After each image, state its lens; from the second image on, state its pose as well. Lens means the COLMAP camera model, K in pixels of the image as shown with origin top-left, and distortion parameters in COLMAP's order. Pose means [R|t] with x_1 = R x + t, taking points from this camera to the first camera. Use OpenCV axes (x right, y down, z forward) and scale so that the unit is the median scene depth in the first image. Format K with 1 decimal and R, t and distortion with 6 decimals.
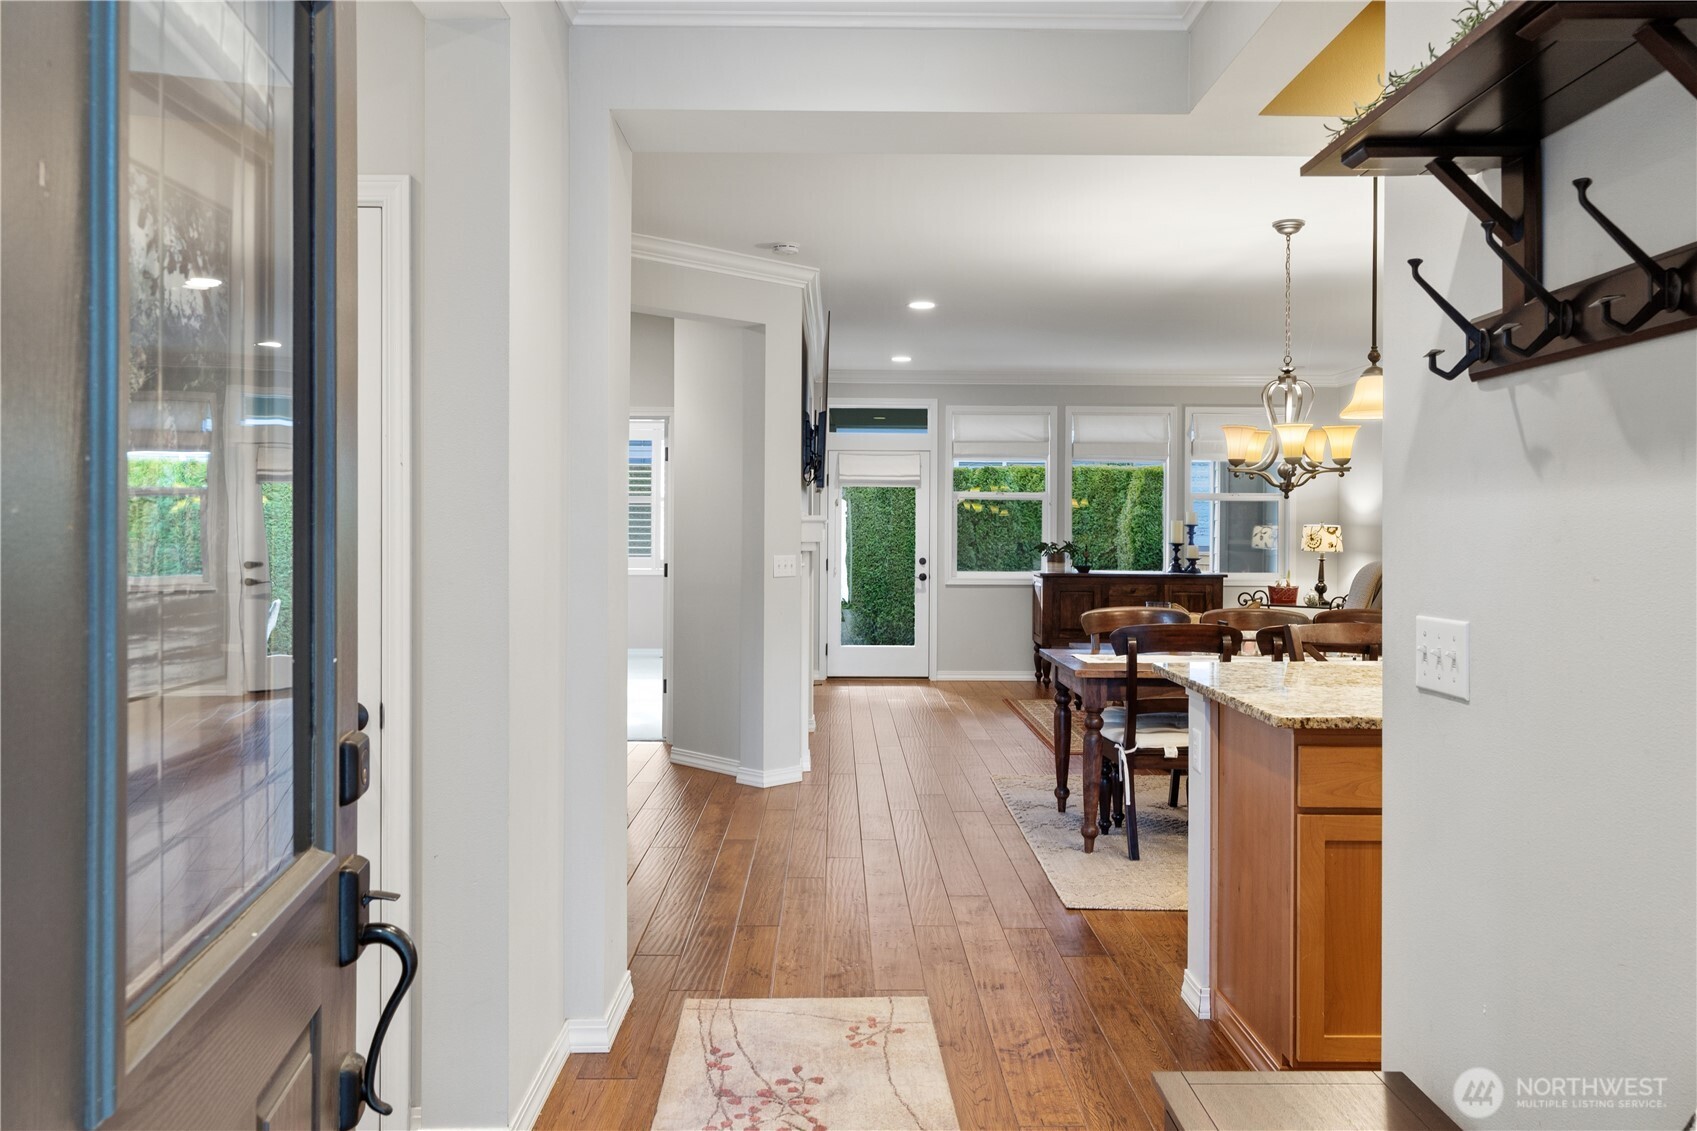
lens RADIAL K [[1317.6, 0, 860.8], [0, 1317.6, 526.2], [0, 0, 1]] dist [0.034607, 0.000735]
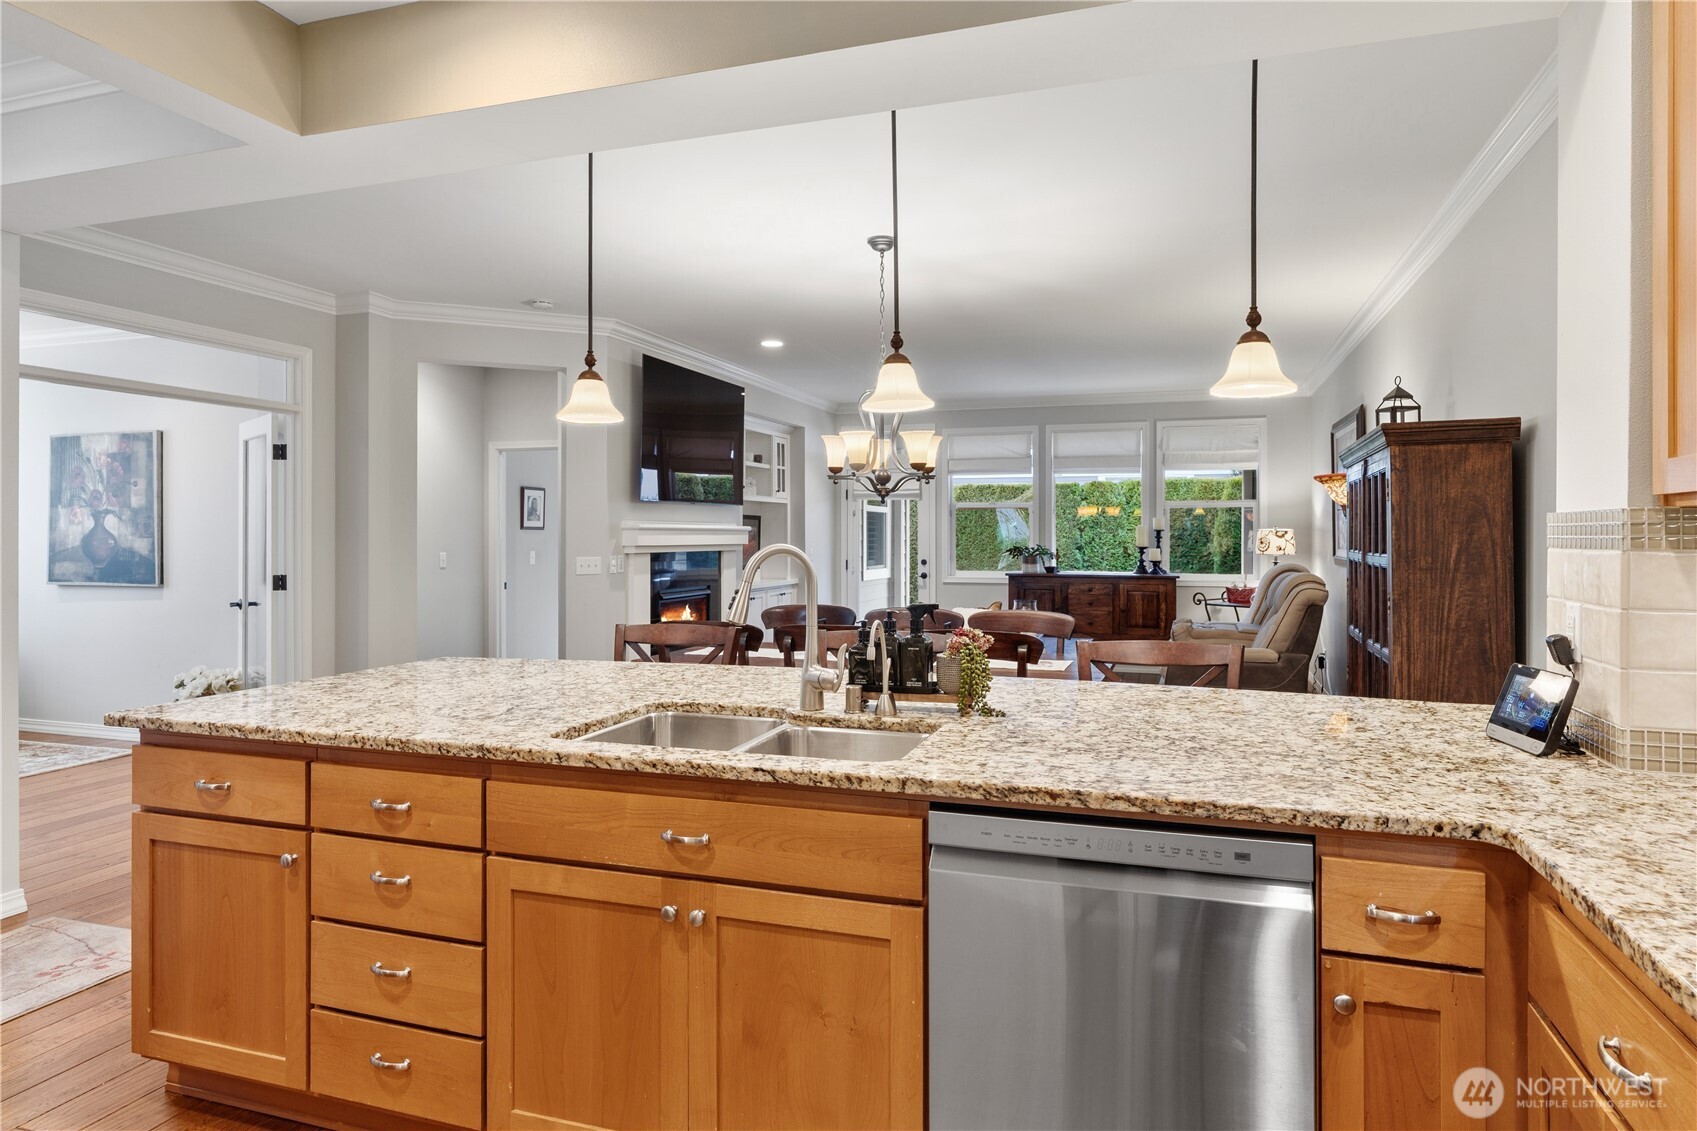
lens RADIAL K [[1027.3, 0, 857.5], [0, 1027.3, 540.2], [0, 0, 1]] dist [-0.000114, 0.001227]
pose [[0.941407, -0.003604, -0.337254, 0.309940], [0.005534, 0.999973, 0.004762, 0.002173], [0.337228, -0.006349, 0.941402, 0.122458]]
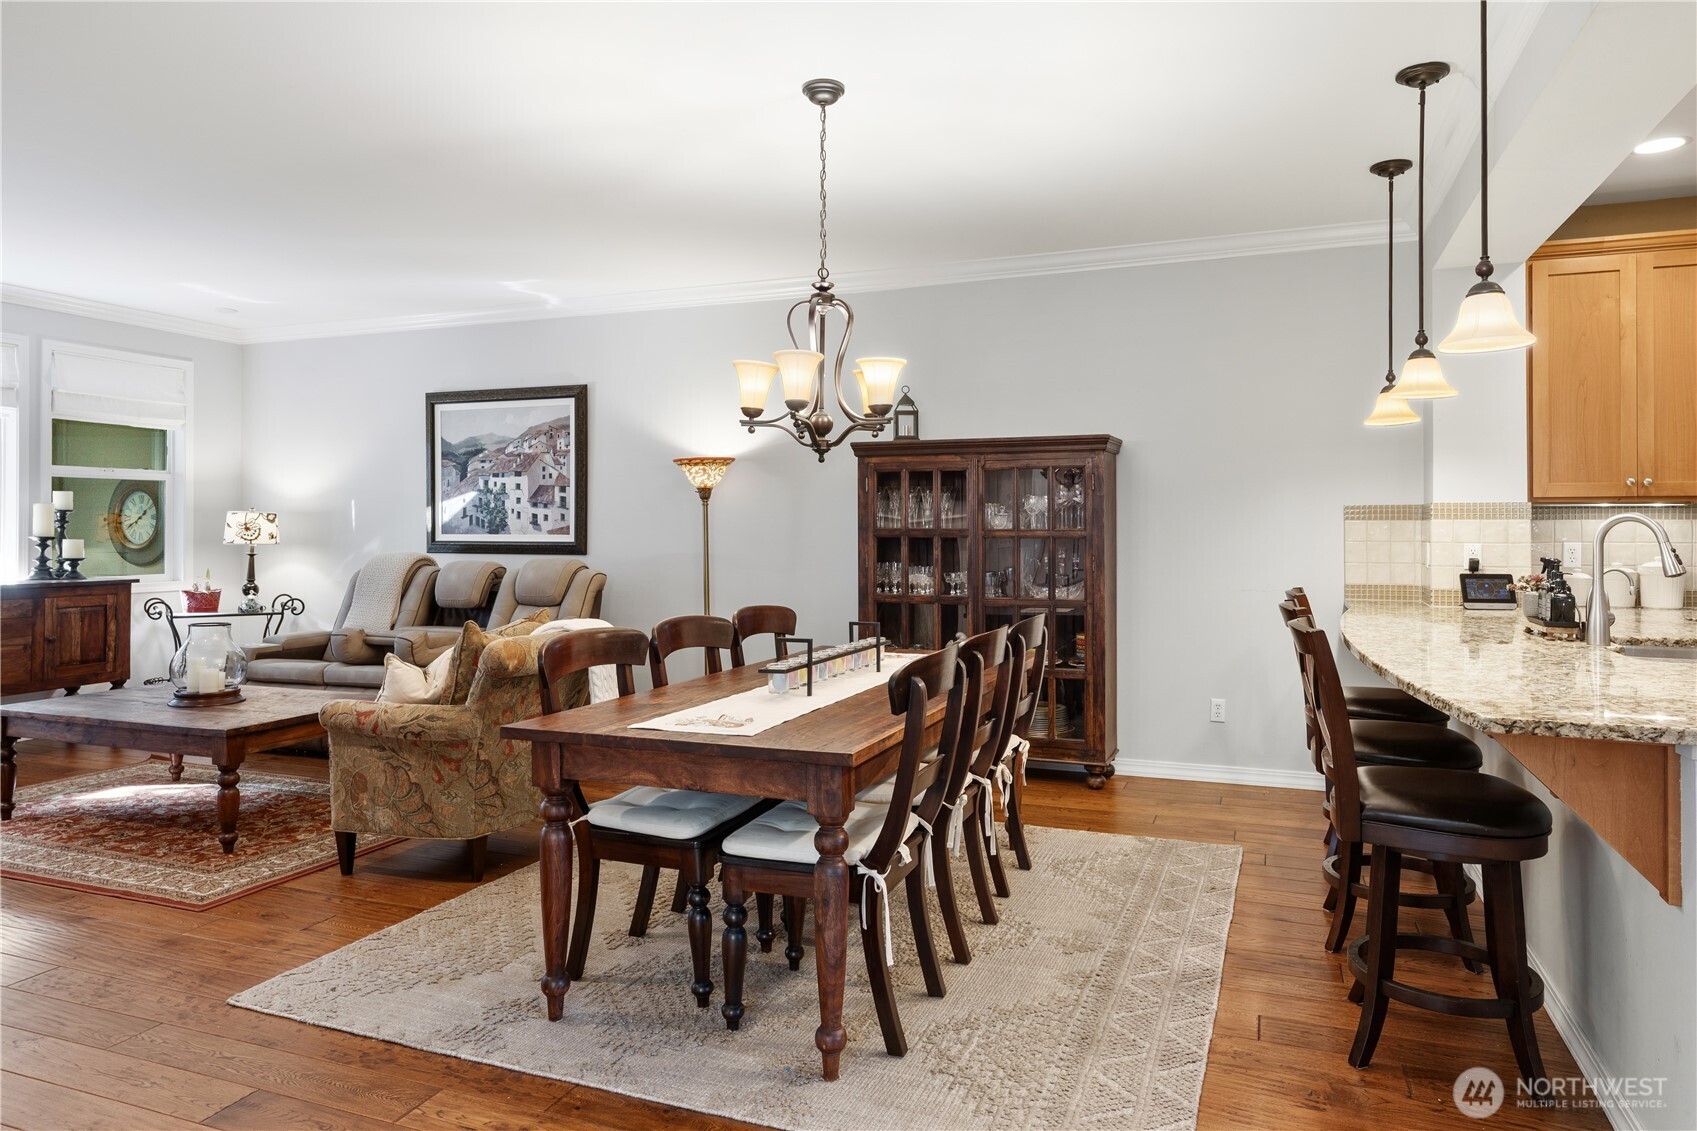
lens RADIAL K [[1074.4, 0, 870.7], [0, 1074.4, 529.2], [0, 0, 1]] dist [0.005081, 0.000229]
pose [[0.370166, -0.007057, 0.928939, -0.119928], [0.002900, 0.999975, 0.006441, 0.006840], [-0.928961, 0.000310, 0.370177, 0.406292]]
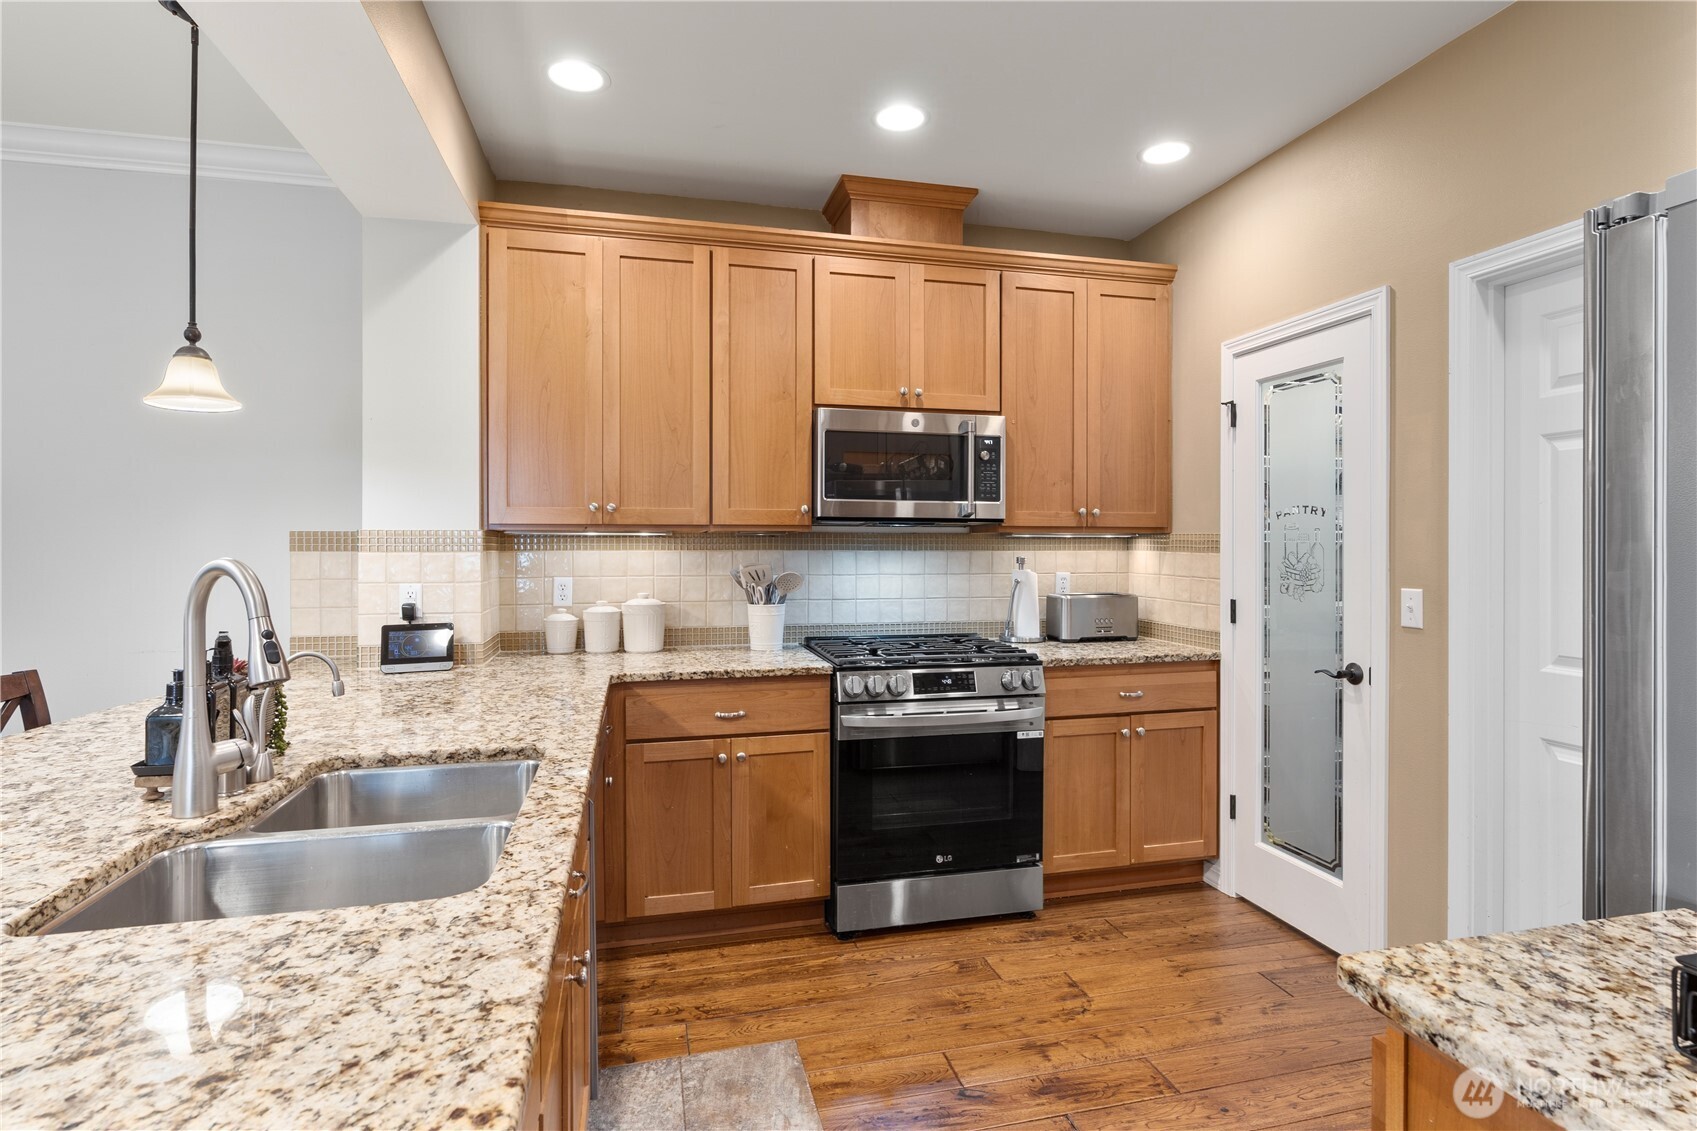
lens RADIAL K [[850.5, 0, 859.3], [0, 850.5, 549.5], [0, 0, 1]] dist [0.038817, 0.002084]
pose [[-0.228408, -0.012457, 0.973486, 0.089507], [-0.003181, 0.999922, 0.012049, 0.001995], [-0.973560, -0.000344, -0.228429, 0.264671]]
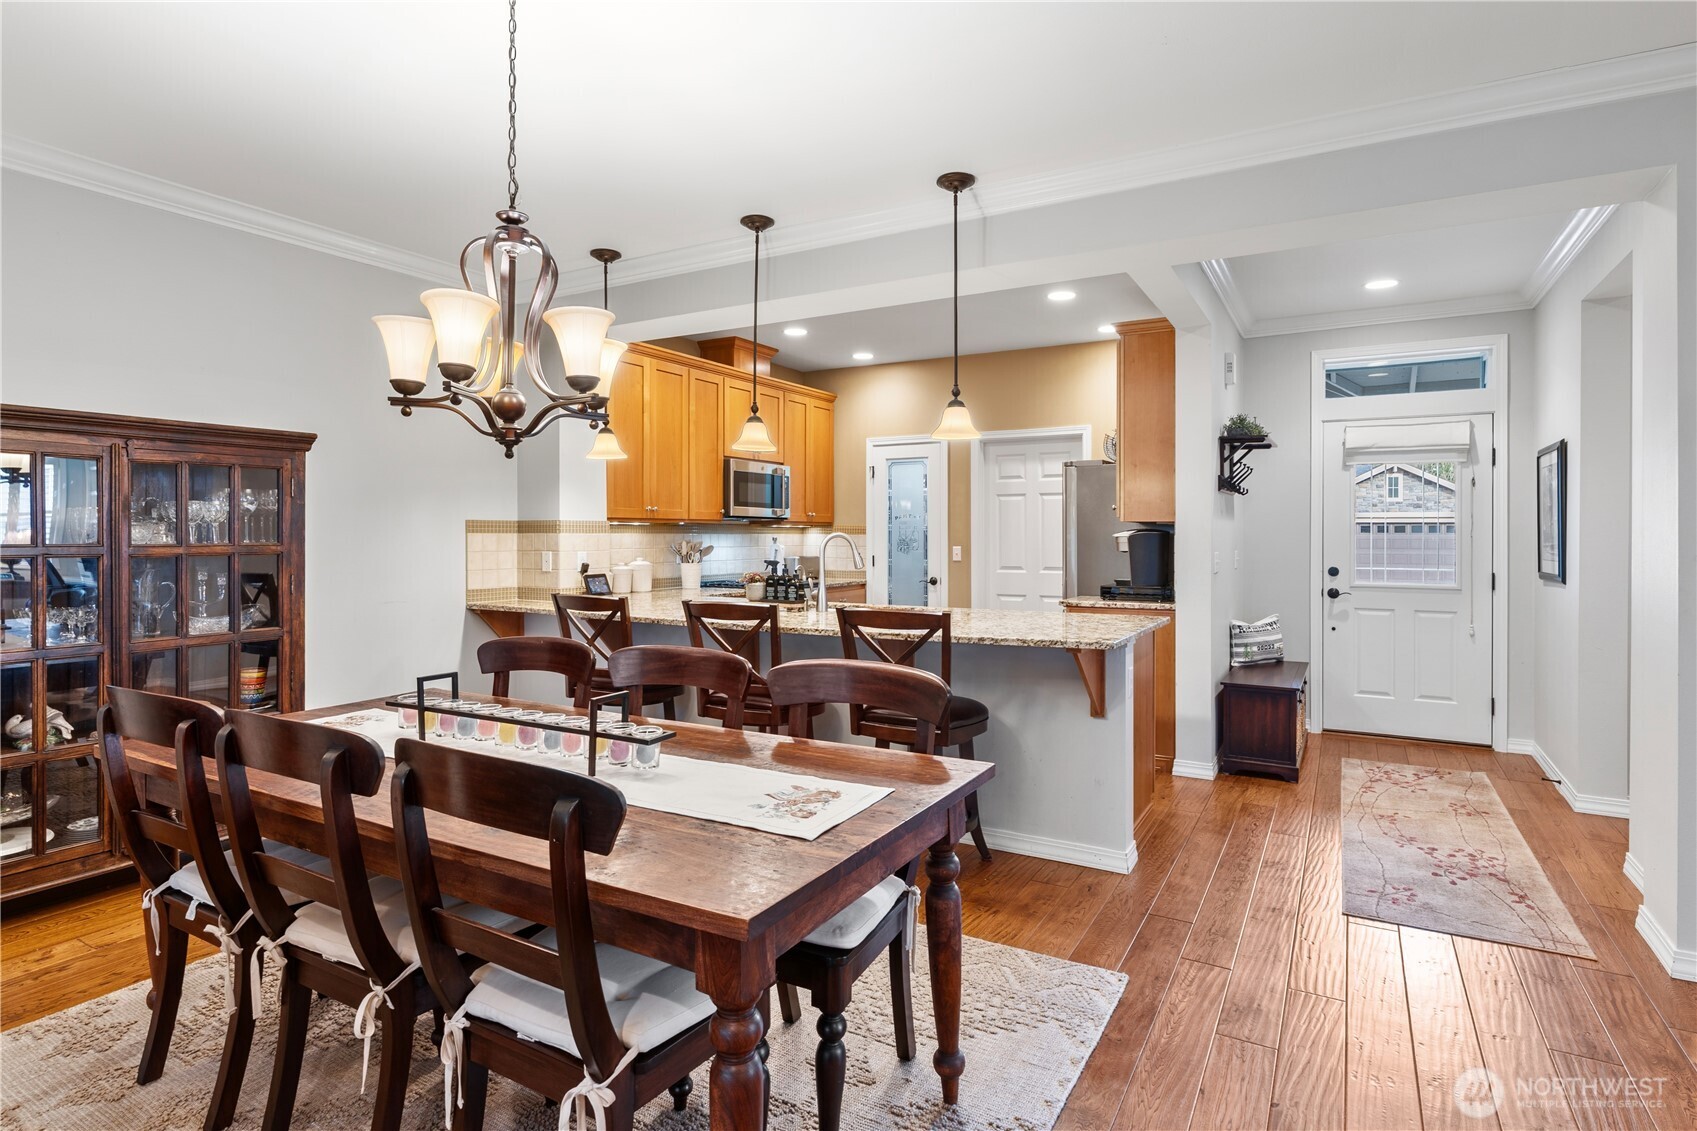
lens RADIAL K [[868.4, 0, 873.5], [0, 868.4, 529.4], [0, 0, 1]] dist [-0.018902, -0.000896]
pose [[-0.863691, -0.004176, 0.504004, 0.009965], [-0.006548, 0.999974, -0.002936, 0.004539], [-0.503979, -0.005836, -0.863696, 0.663623]]
